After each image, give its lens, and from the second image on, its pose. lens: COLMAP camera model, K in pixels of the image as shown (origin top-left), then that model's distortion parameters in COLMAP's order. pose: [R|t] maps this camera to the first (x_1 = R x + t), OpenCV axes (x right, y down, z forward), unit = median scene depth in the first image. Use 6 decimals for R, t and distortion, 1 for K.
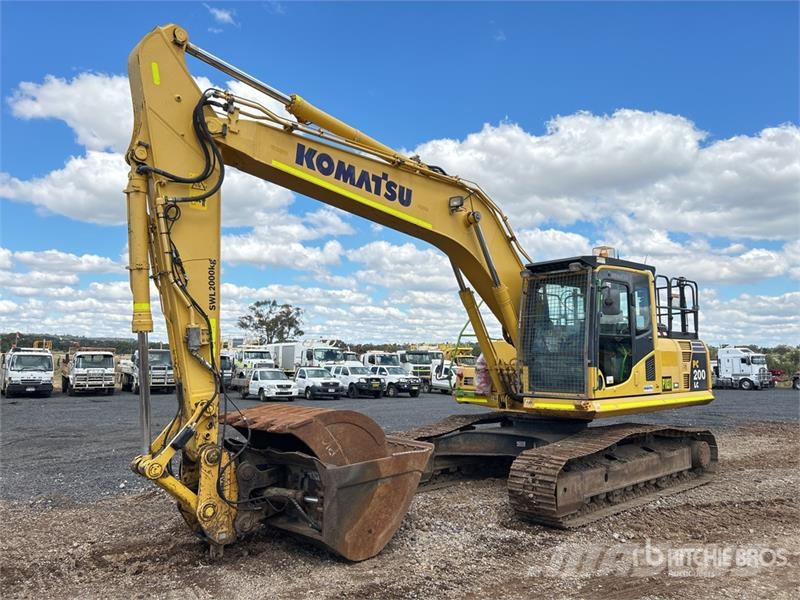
lens RADIAL K [[596.2, 0, 401.3], [0, 596.2, 299.0], [0, 0, 1]] dist [0.041648, -0.041342]
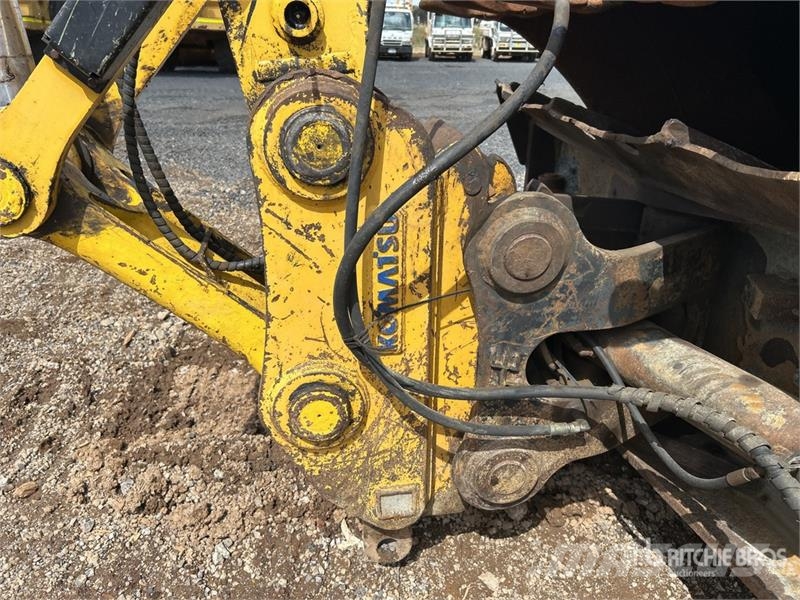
lens RADIAL K [[596.2, 0, 396.4], [0, 596.2, 297.9], [0, 0, 1]] dist [0.041648, -0.041342]
pose [[0.830391, 0.229347, -0.507791, -0.142539], [0.049864, 0.877110, 0.477694, 0.155648], [0.554946, -0.421993, 0.716908, 0.615869]]
